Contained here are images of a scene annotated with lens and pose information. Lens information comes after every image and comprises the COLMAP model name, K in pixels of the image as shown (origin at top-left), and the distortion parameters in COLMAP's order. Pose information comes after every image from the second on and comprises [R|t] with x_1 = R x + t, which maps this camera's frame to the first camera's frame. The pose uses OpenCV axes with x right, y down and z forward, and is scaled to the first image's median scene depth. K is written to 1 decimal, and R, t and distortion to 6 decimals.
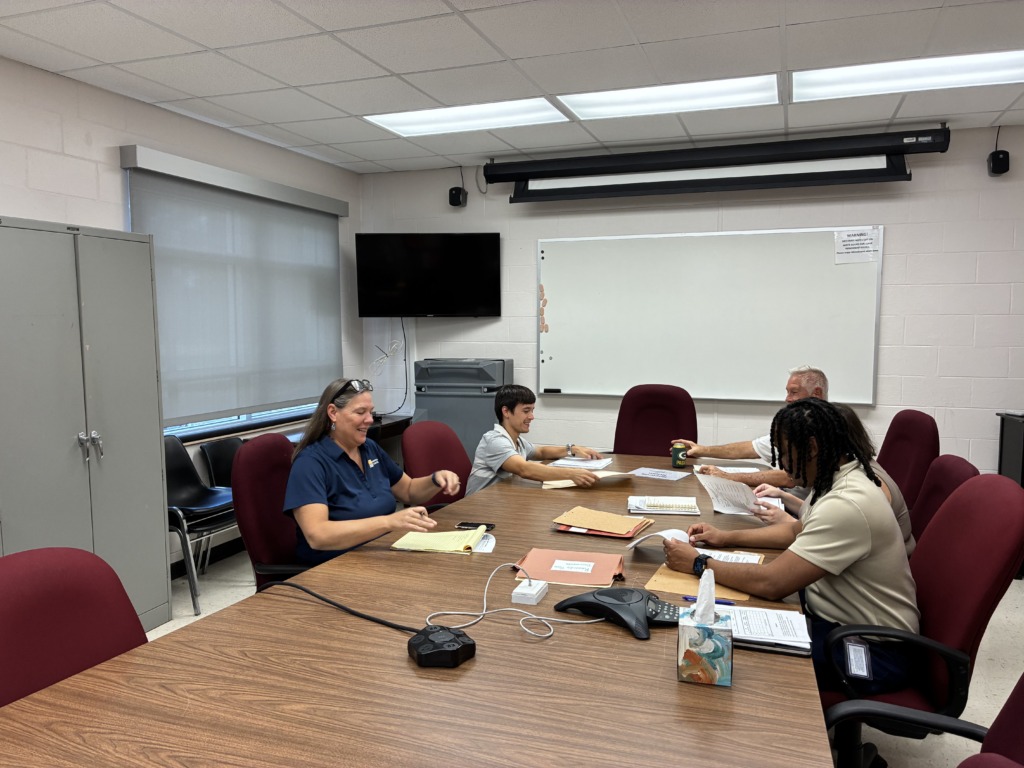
lens RADIAL K [[778.0, 0, 500.0], [0, 778.0, 394.0], [0, 0, 1]] dist [0.054228, -0.067618]
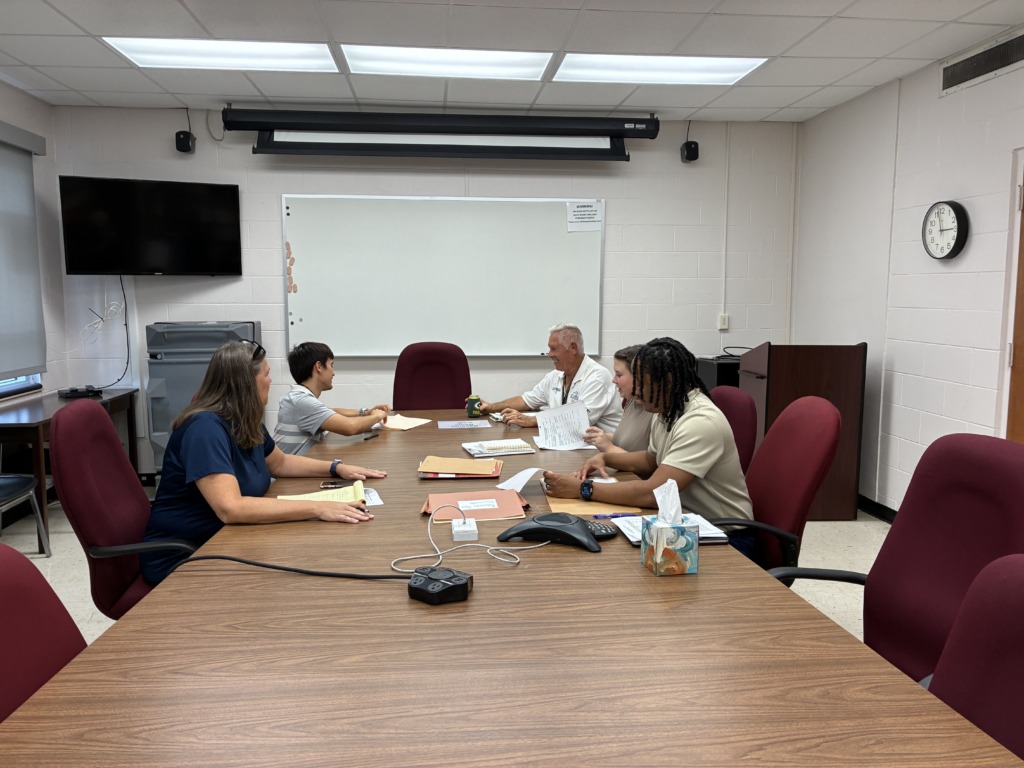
lens RADIAL K [[778.0, 0, 500.0], [0, 778.0, 394.0], [0, 0, 1]] dist [0.054228, -0.067618]
pose [[0.903466, -0.054352, 0.425199, -0.168670], [0.037731, 0.998162, 0.047422, 0.011947], [-0.426995, -0.026801, 0.903857, 0.021536]]
